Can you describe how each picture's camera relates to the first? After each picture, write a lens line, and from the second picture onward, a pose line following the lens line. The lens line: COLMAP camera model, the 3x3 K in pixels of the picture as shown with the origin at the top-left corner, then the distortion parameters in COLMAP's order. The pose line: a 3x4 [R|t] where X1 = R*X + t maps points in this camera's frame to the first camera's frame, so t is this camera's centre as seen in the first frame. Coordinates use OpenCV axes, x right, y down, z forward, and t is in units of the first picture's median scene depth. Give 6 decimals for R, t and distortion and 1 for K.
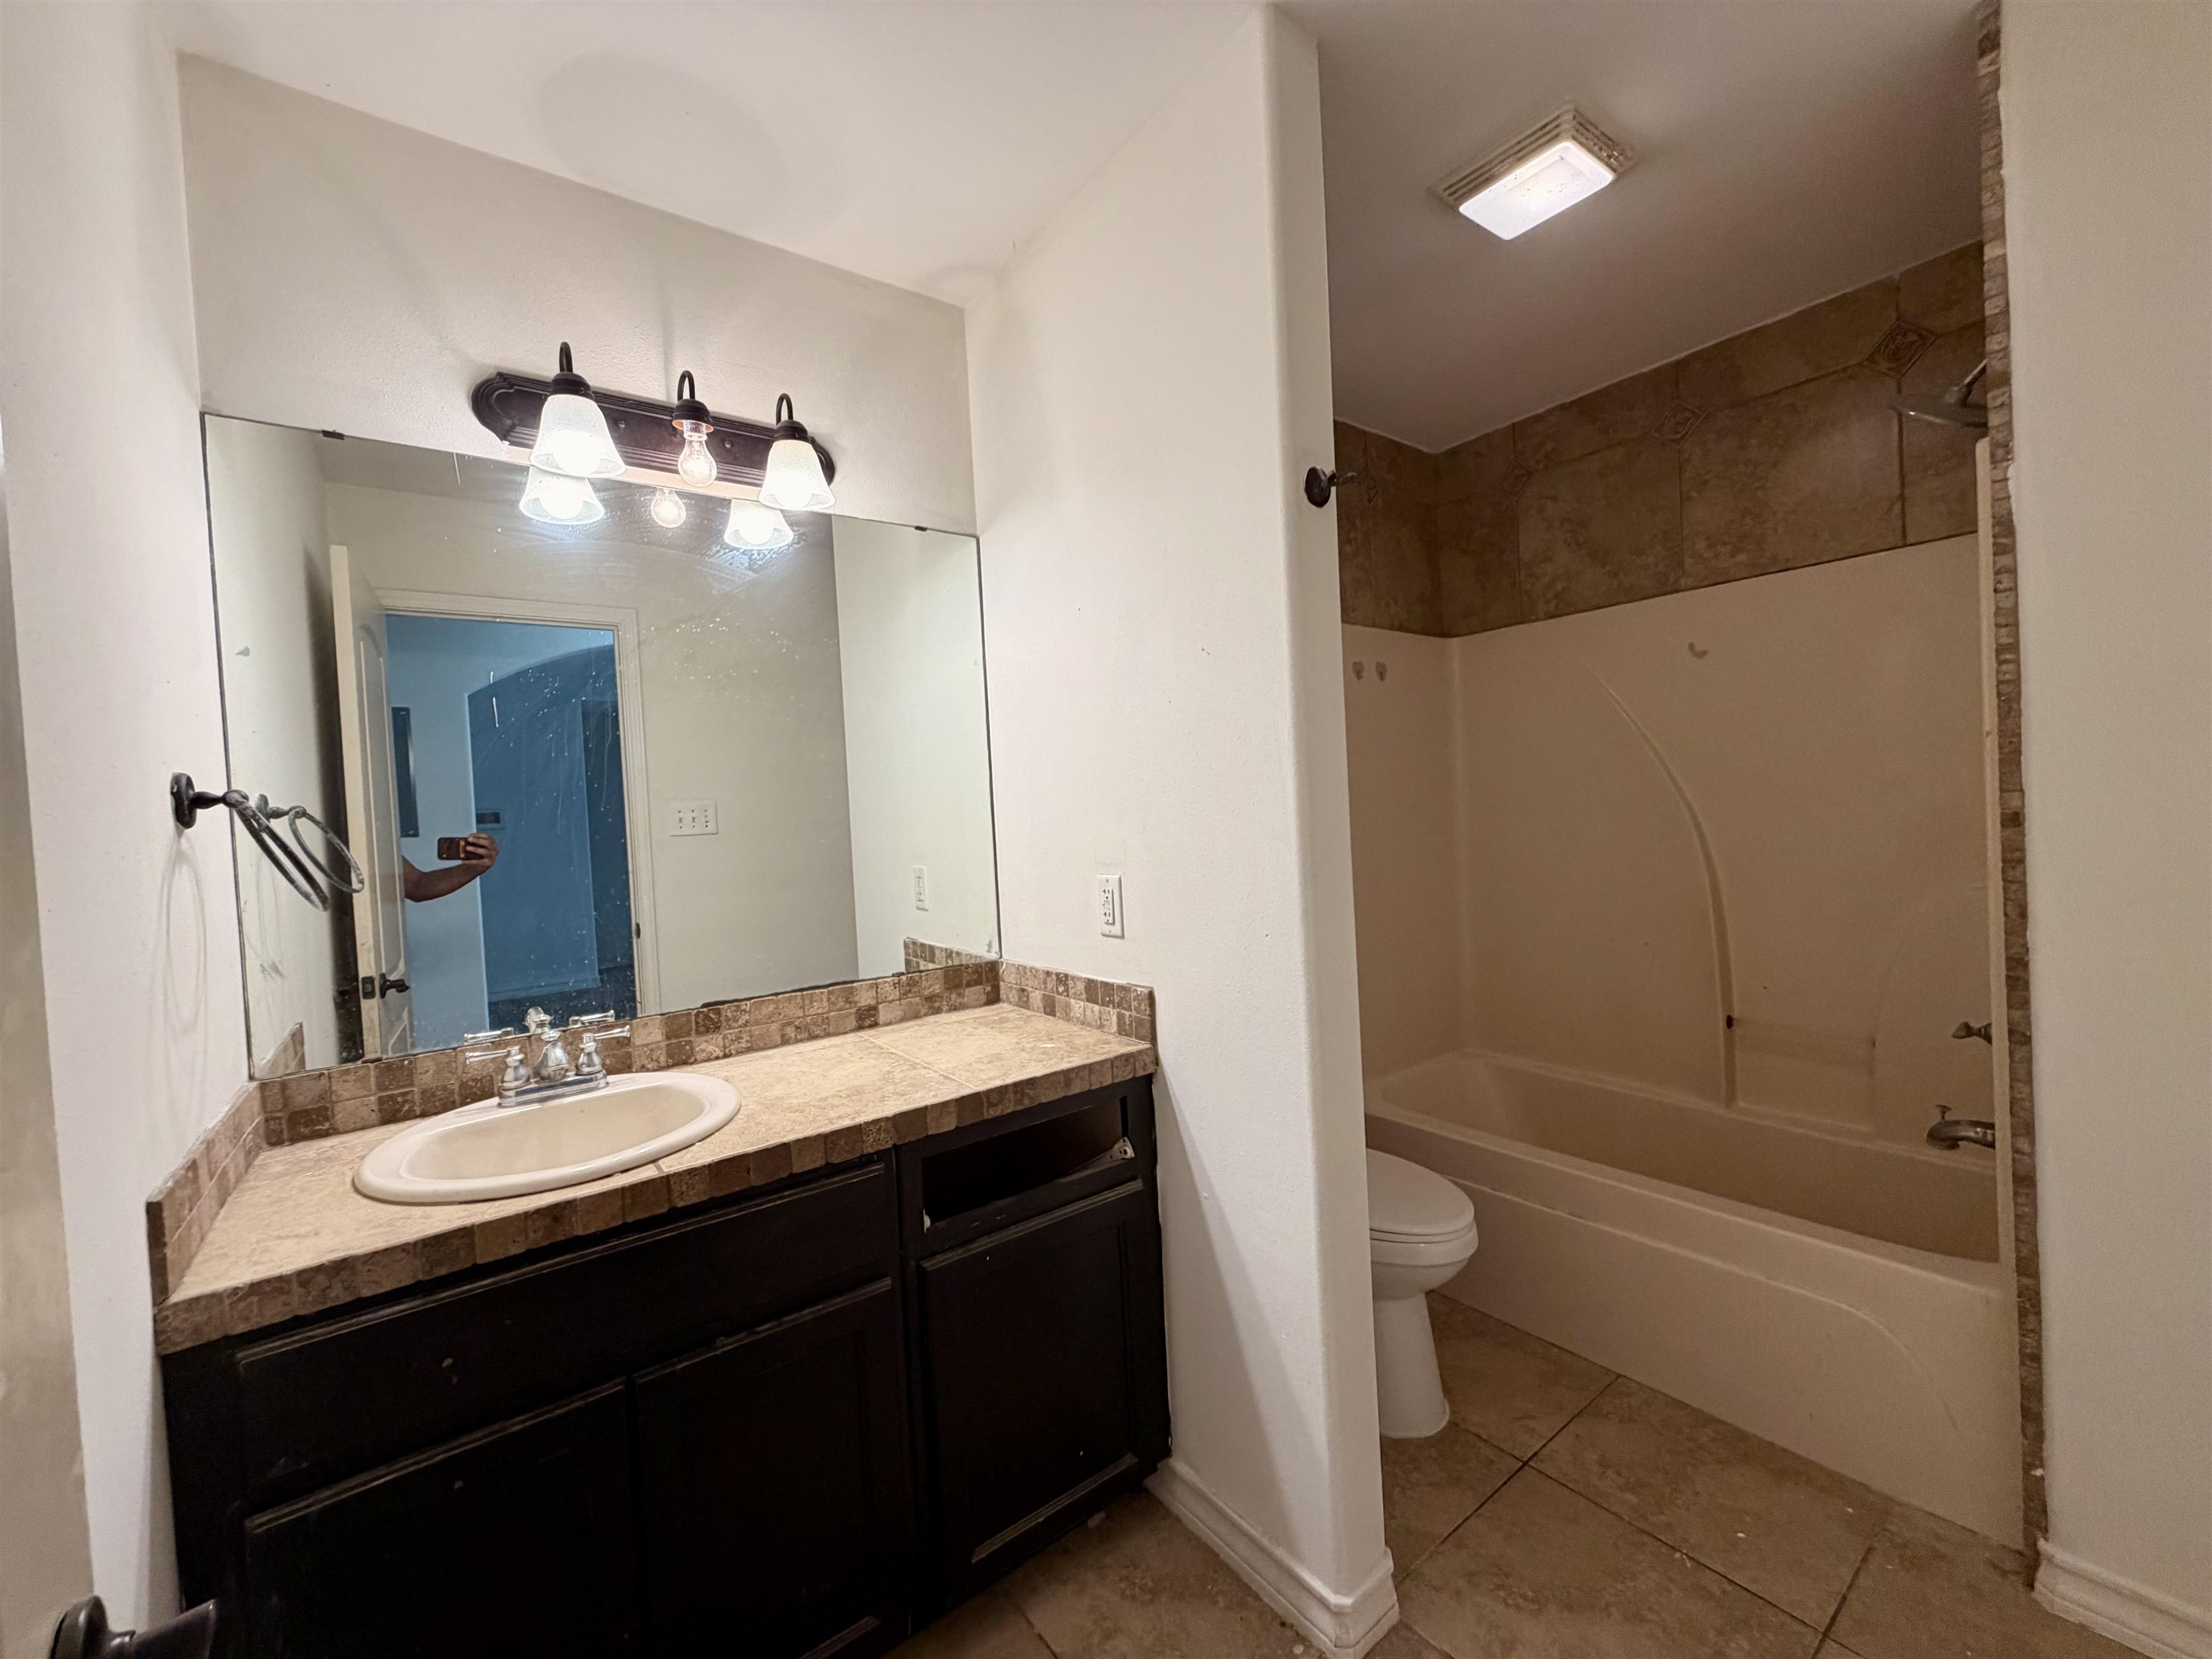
lens RADIAL K [[881.3, 0, 1105.0], [0, 881.3, 829.4], [0, 0, 1]] dist [-0.003442, 0.001258]
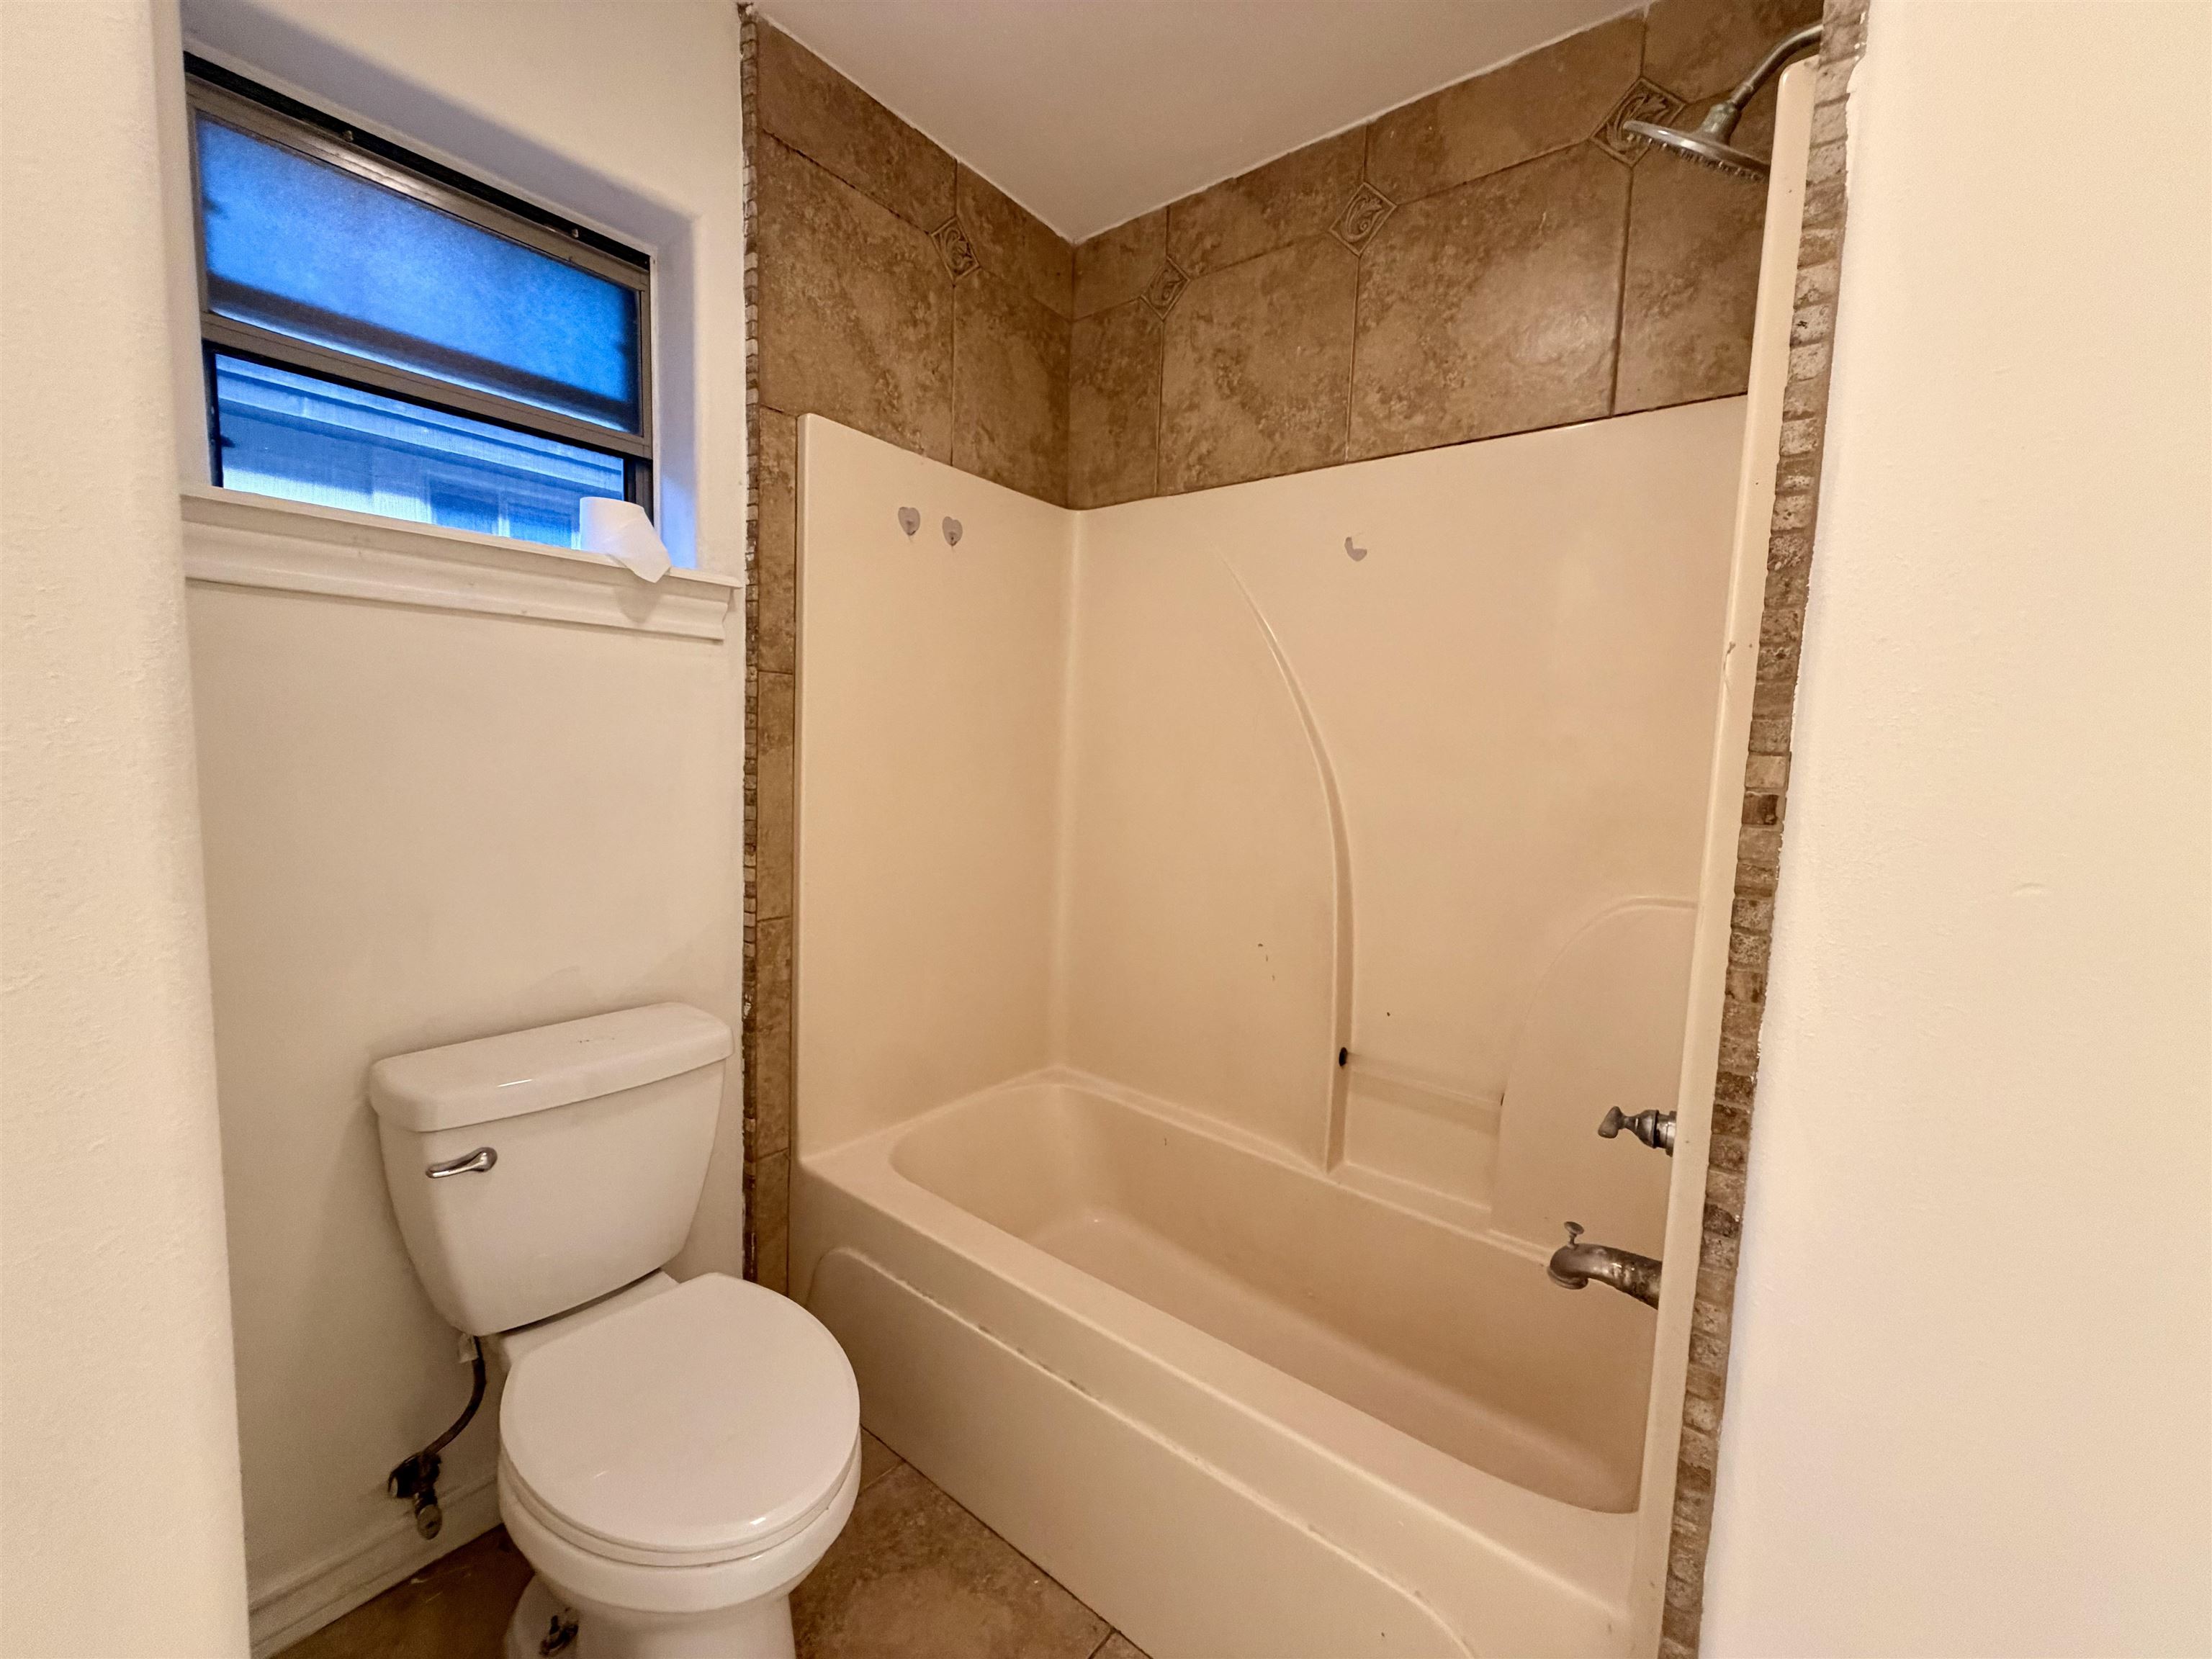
lens RADIAL K [[881.3, 0, 1106.9], [0, 881.3, 828.2], [0, 0, 1]] dist [-0.003442, 0.001258]
pose [[0.961355, 0.062489, 0.268126, 0.312703], [-0.080219, 0.995221, 0.055677, 0.000703], [-0.263366, -0.075034, 0.961774, 0.358825]]
